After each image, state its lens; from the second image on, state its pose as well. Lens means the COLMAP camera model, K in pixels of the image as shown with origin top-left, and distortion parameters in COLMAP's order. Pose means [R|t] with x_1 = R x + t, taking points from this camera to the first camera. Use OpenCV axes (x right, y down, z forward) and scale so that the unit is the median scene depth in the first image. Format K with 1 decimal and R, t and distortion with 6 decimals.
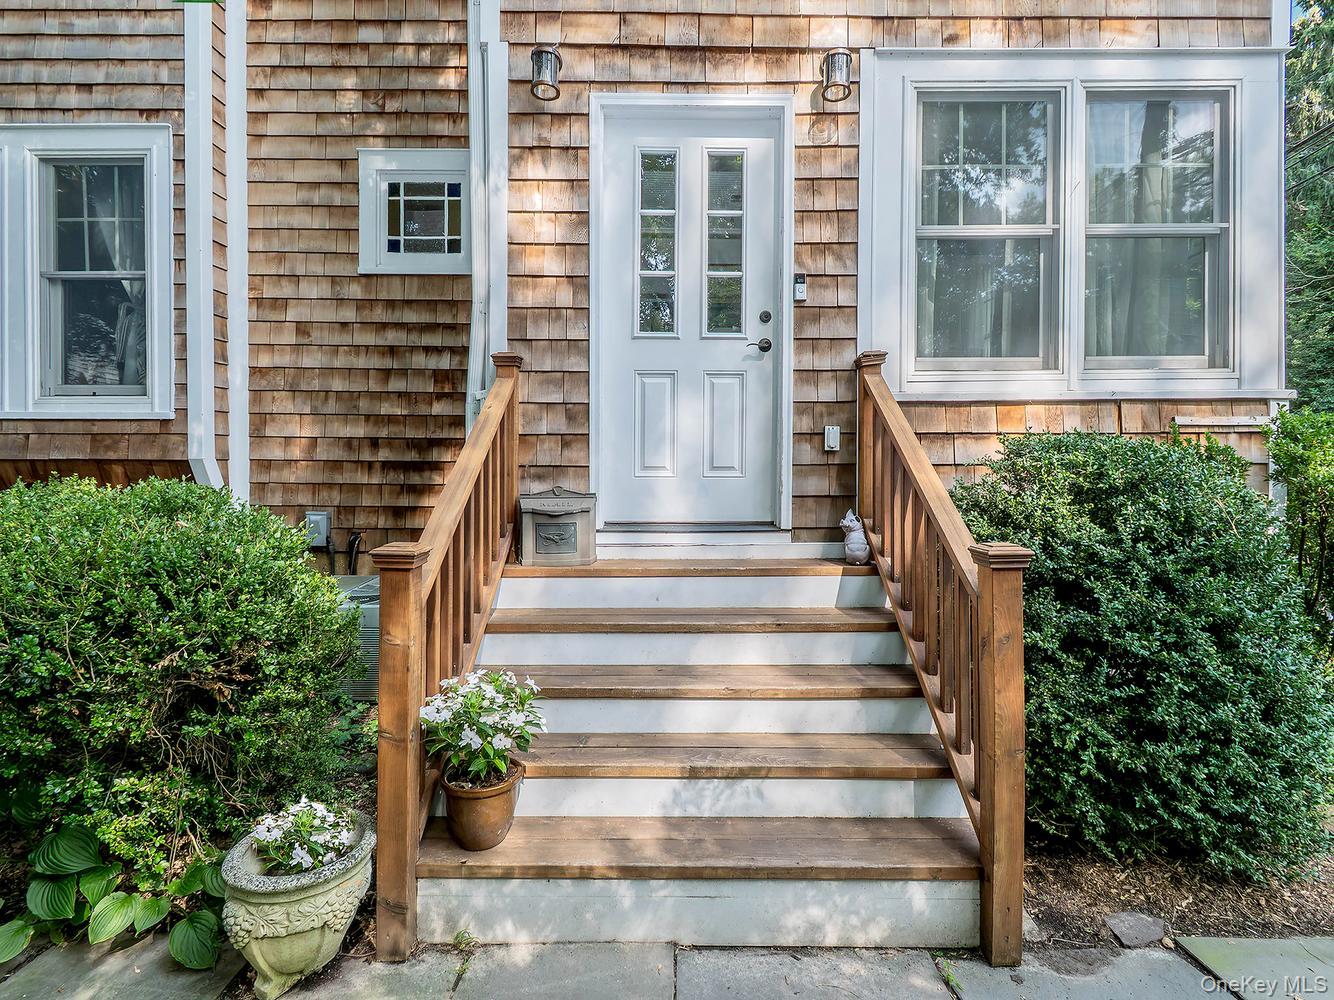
lens RADIAL K [[684.1, 0, 694.3], [0, 684.1, 503.8], [0, 0, 1]] dist [0.011710, -0.000596]
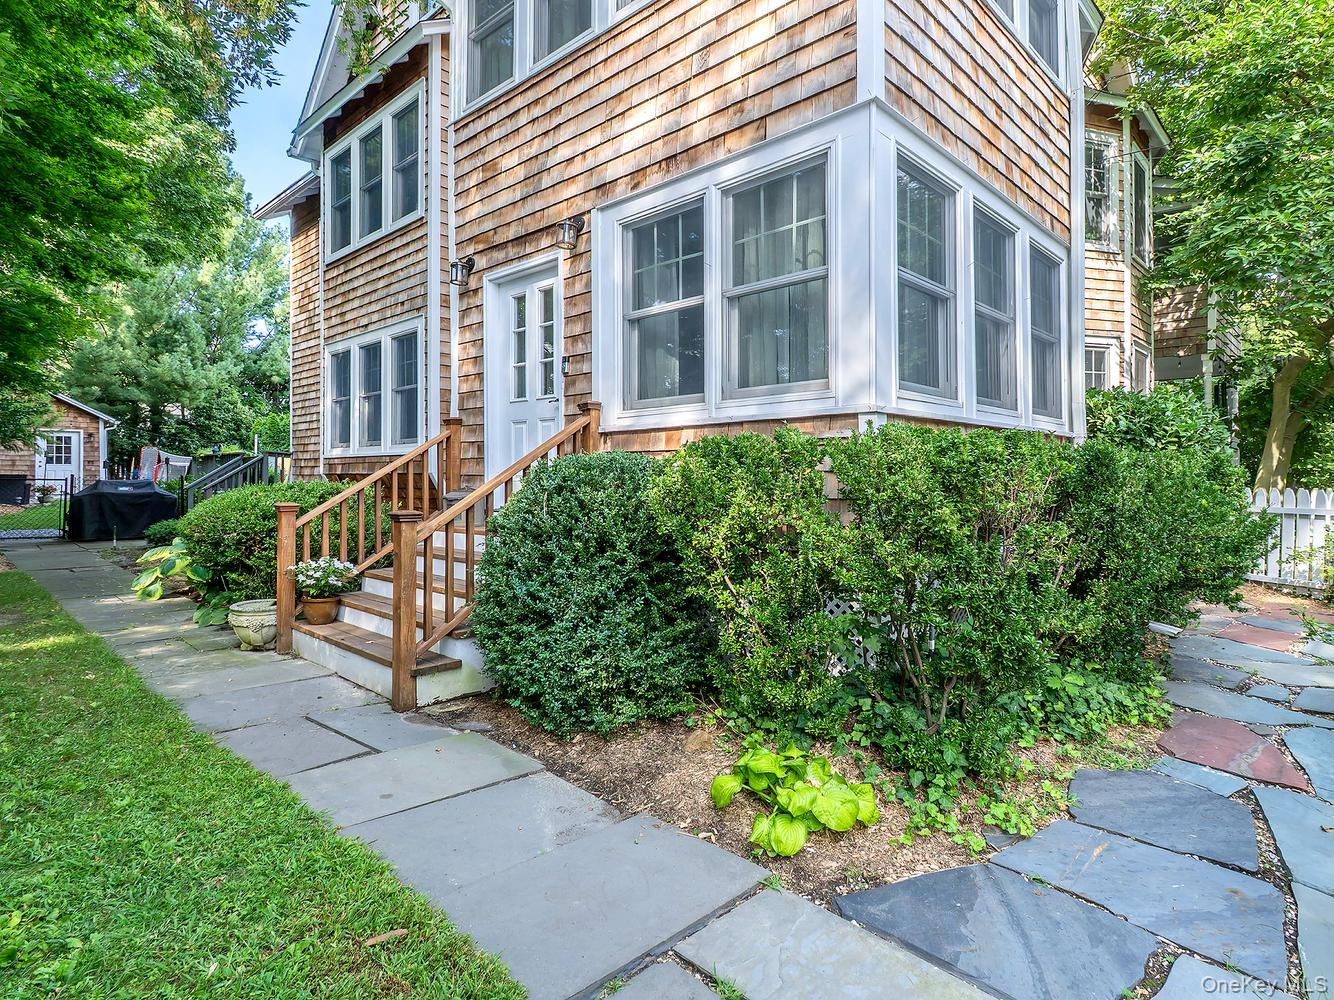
lens RADIAL K [[728.2, 0, 668.1], [0, 728.2, 457.8], [0, 0, 1]] dist [0.000790, -0.000009]
pose [[0.726042, -0.016577, -0.687451, 1.495502], [-0.001880, 0.999658, -0.026091, -0.052726], [0.687648, 0.020236, 0.725762, -0.072061]]
